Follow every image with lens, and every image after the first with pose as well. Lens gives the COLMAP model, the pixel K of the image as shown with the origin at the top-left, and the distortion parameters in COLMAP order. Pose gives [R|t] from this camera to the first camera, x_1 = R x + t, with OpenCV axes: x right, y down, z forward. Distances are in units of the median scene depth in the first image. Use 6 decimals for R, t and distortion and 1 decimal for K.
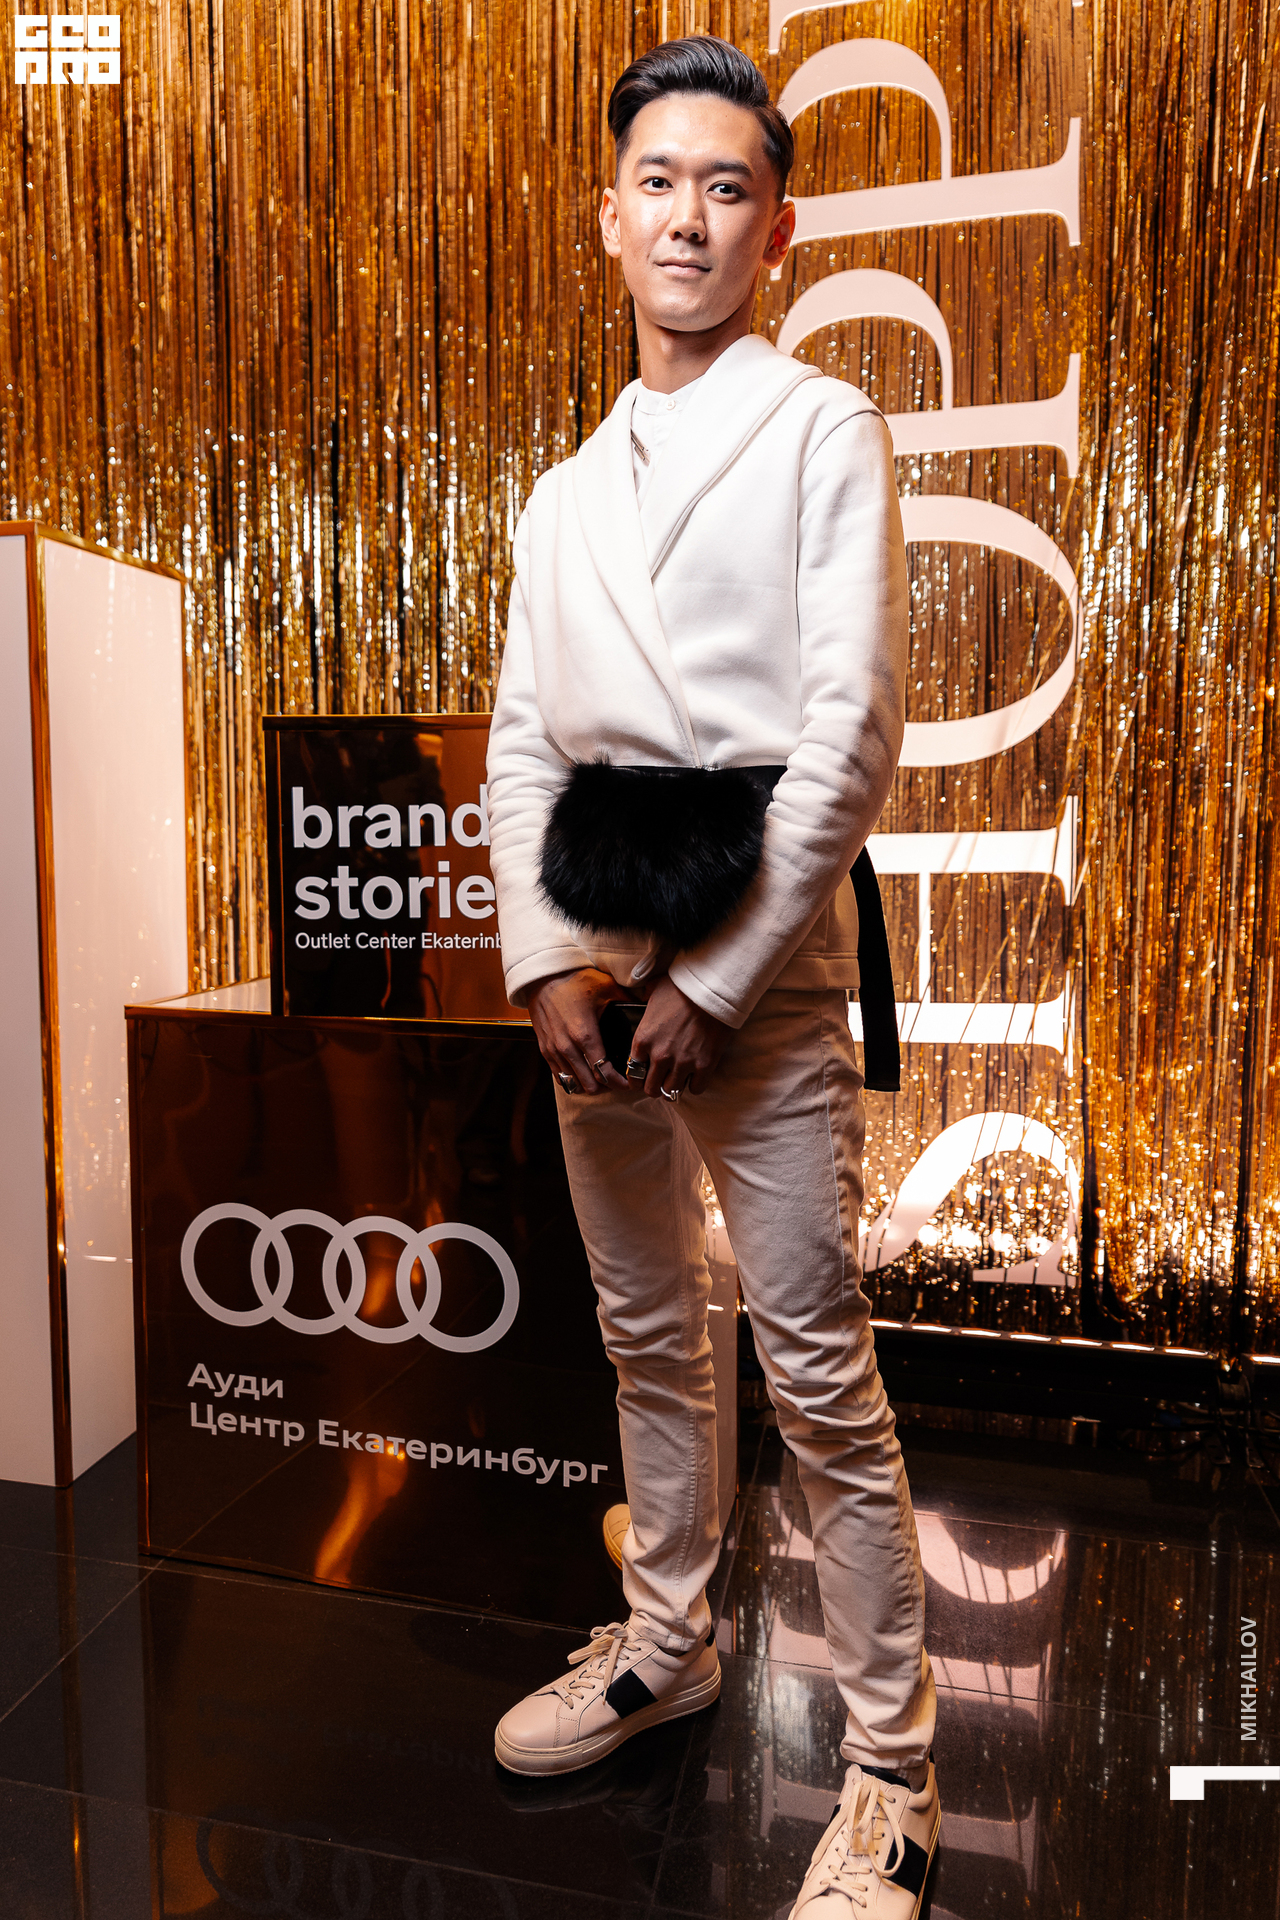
lens RADIAL K [[1370.5, 0, 619.1], [0, 1370.5, 898.7], [0, 0, 1]] dist [0.002082, 0.014726]
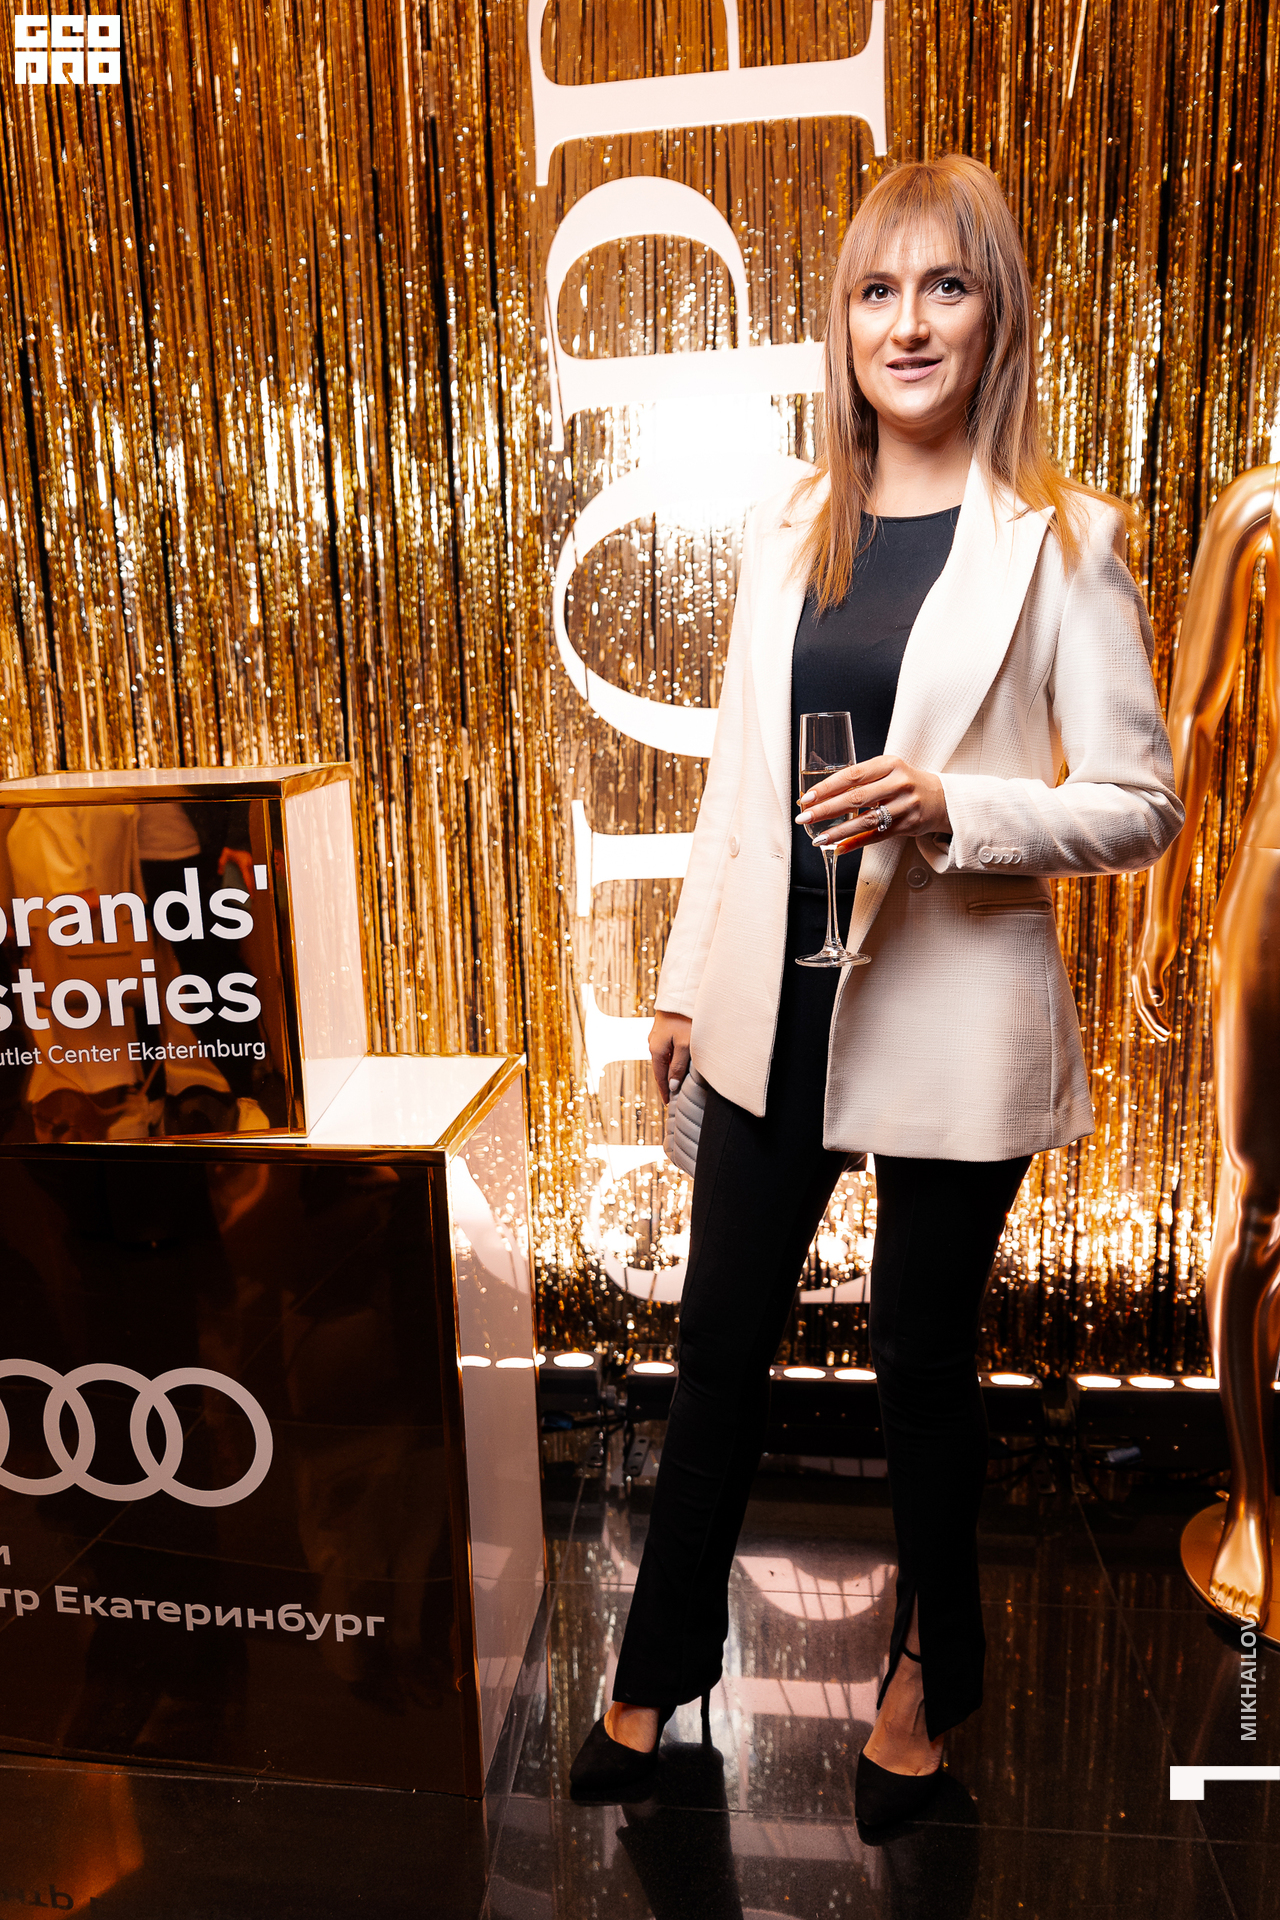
lens RADIAL K [[1436.5, 0, 647.5], [0, 1436.5, 928.0], [0, 0, 1]] dist [0.004339, 0.005334]
pose [[0.991740, -0.050065, 0.118087, 0.068845], [0.036999, 0.993203, 0.110359, -0.124497], [-0.122810, -0.105078, 0.986852, 0.088601]]
